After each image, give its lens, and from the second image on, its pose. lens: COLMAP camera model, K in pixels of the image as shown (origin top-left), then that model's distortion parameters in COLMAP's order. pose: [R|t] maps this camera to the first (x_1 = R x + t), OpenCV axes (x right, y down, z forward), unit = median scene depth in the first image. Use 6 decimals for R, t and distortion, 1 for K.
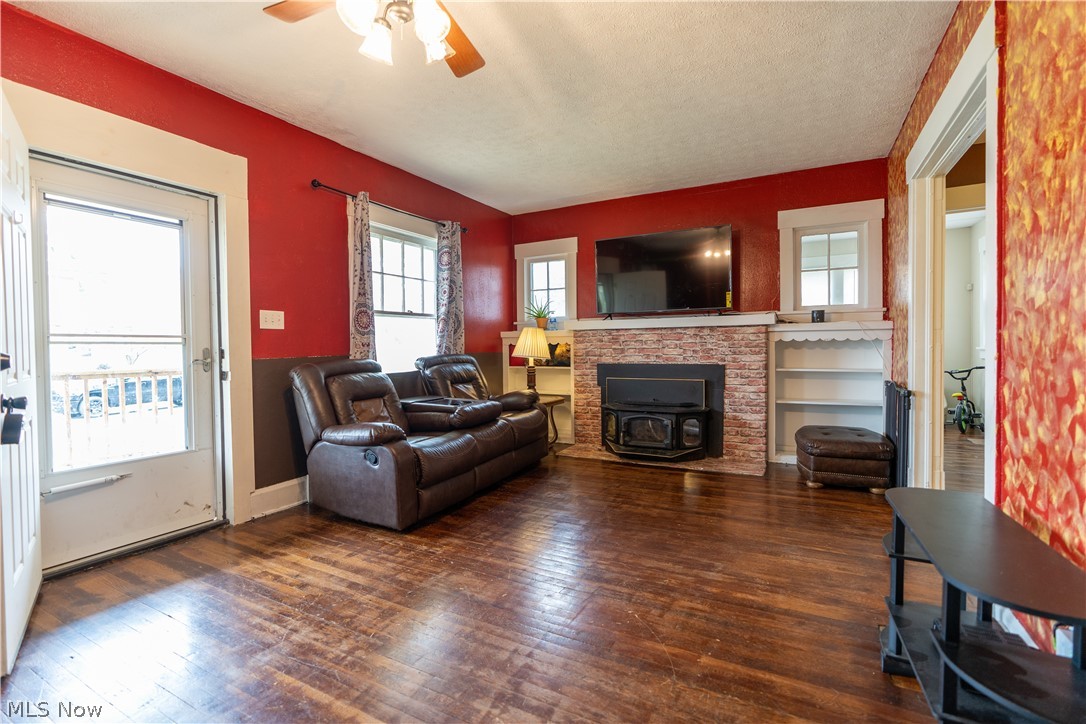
lens RADIAL K [[490.2, 0, 550.4], [0, 490.2, 354.9], [0, 0, 1]] dist [-0.005559, 0.001412]
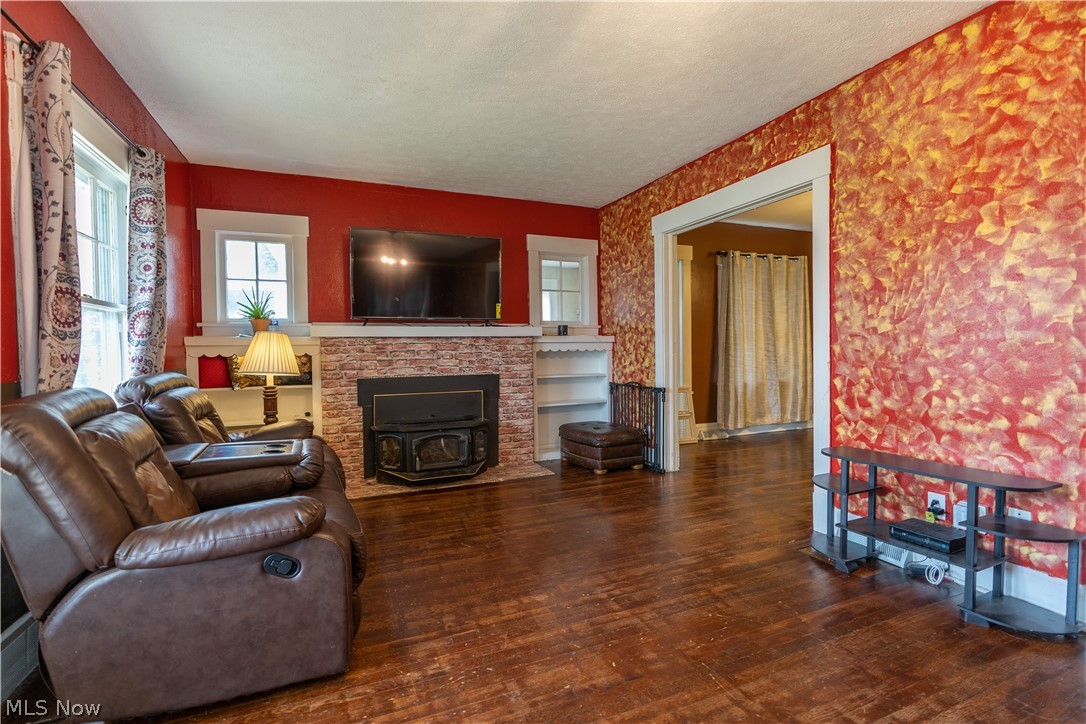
lens RADIAL K [[490.2, 0, 542.7], [0, 490.2, 362.9], [0, 0, 1]] dist [-0.005559, 0.001412]
pose [[0.639091, -0.017868, 0.768923, -0.376405], [0.020704, 0.999767, 0.006024, -0.008387], [-0.768852, 0.012070, 0.639313, 0.271560]]
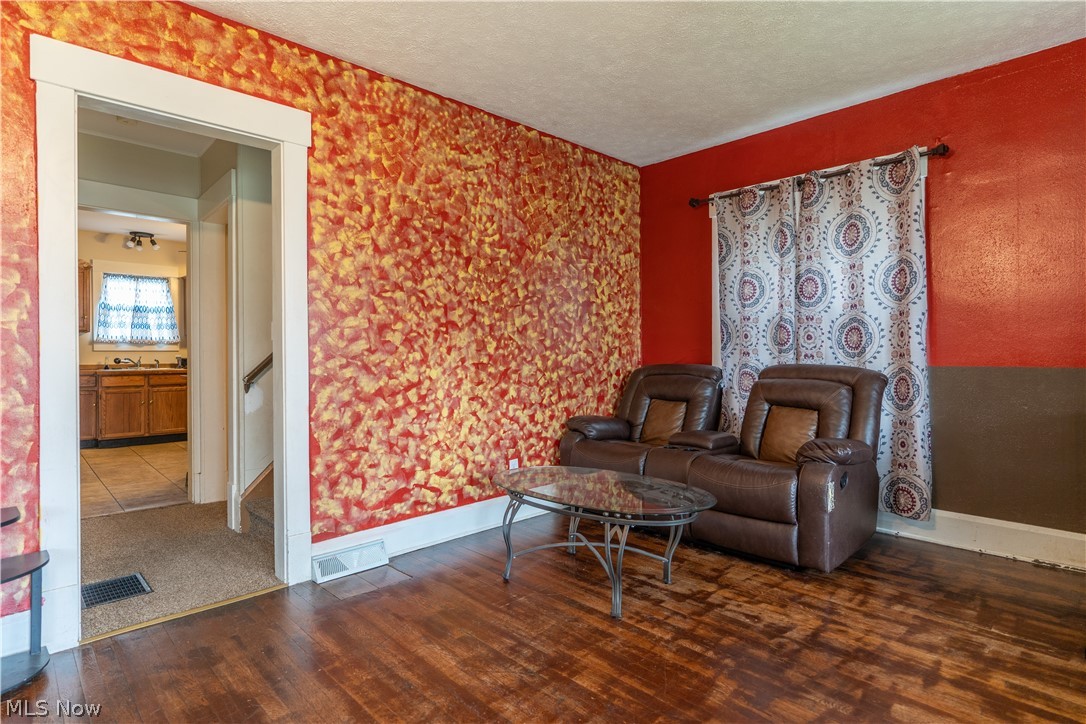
lens RADIAL K [[563.7, 0, 542.9], [0, 563.7, 356.4], [0, 0, 1]] dist [-0.005381, 0.002688]
pose [[-0.948446, 0.015002, 0.316583, -0.296607], [0.022351, 0.999558, 0.019595, -0.008898], [-0.316149, 0.025661, -0.948362, 0.483772]]
